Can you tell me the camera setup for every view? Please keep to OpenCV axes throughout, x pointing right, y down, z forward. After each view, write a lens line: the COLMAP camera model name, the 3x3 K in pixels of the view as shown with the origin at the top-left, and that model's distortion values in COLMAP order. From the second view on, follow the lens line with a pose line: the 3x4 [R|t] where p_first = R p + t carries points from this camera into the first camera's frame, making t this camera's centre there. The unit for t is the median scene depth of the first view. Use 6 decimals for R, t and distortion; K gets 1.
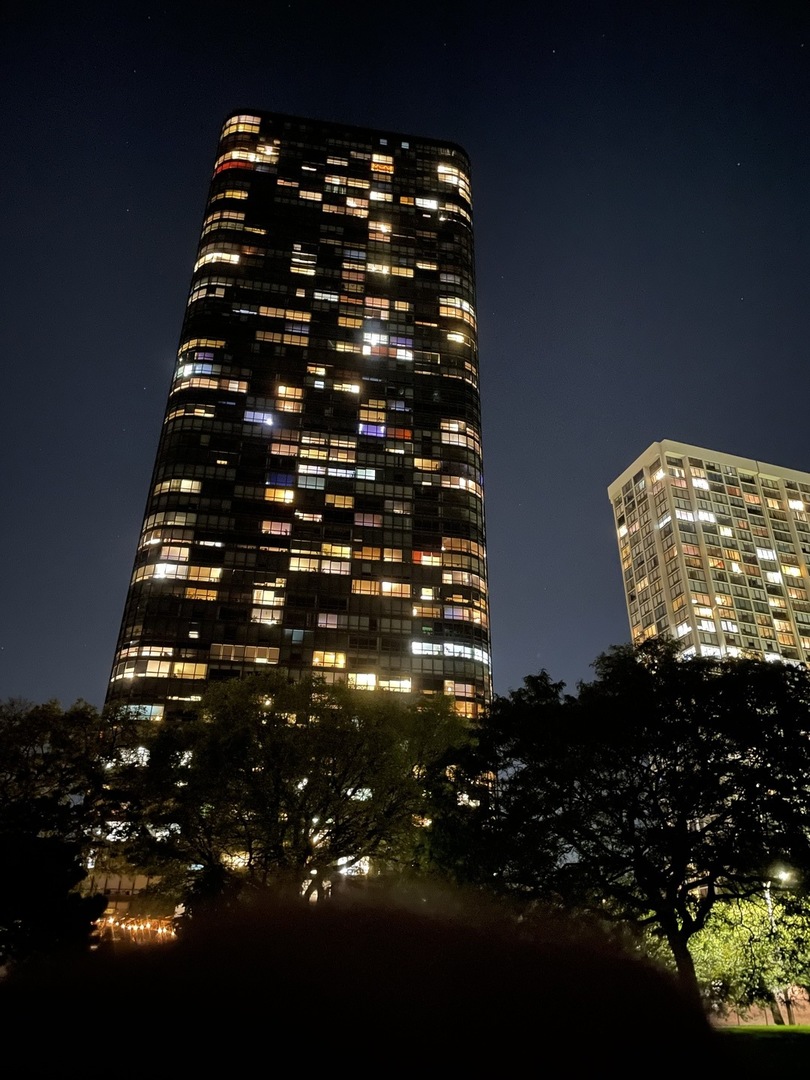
lens RADIAL K [[819.5, 0, 406.1], [0, 819.5, 539.4], [0, 0, 1]] dist [0.015745, -0.001758]
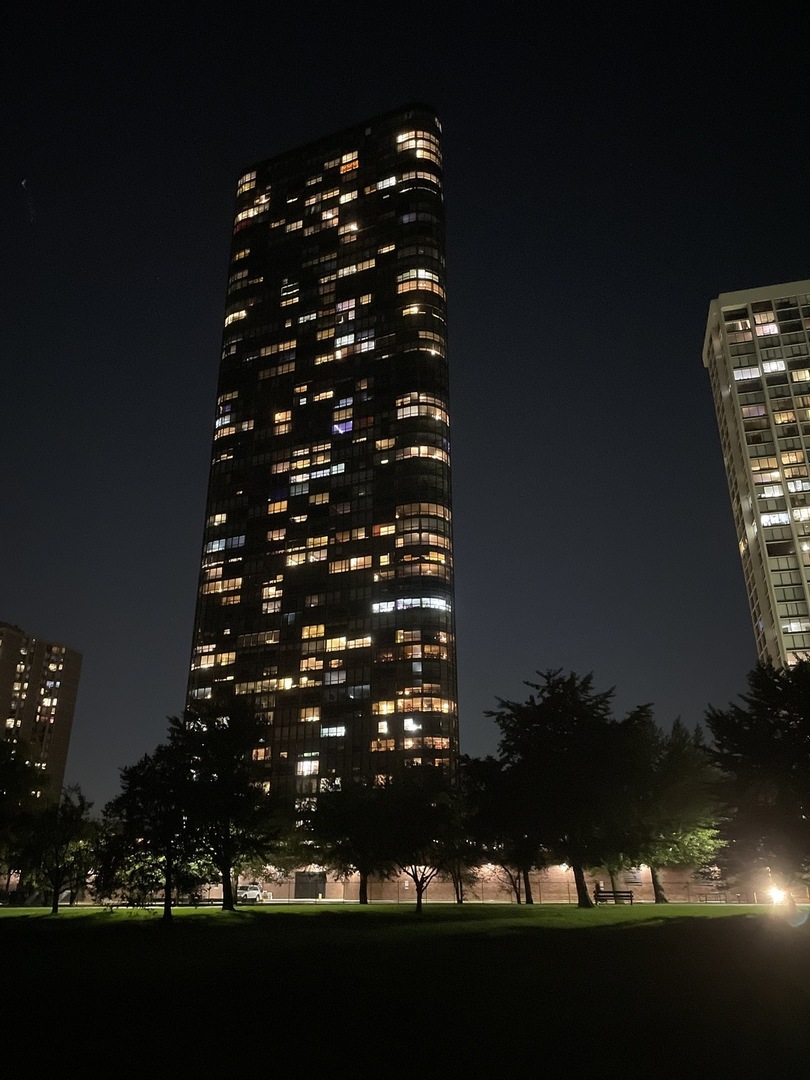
lens RADIAL K [[819.5, 0, 405.1], [0, 819.5, 540.4], [0, 0, 1]] dist [0.015745, -0.001758]
pose [[0.830218, -0.221752, -0.511434, 0.608884], [0.289543, 0.955542, 0.055708, -0.017389], [0.476344, -0.194332, 0.857515, -0.006192]]
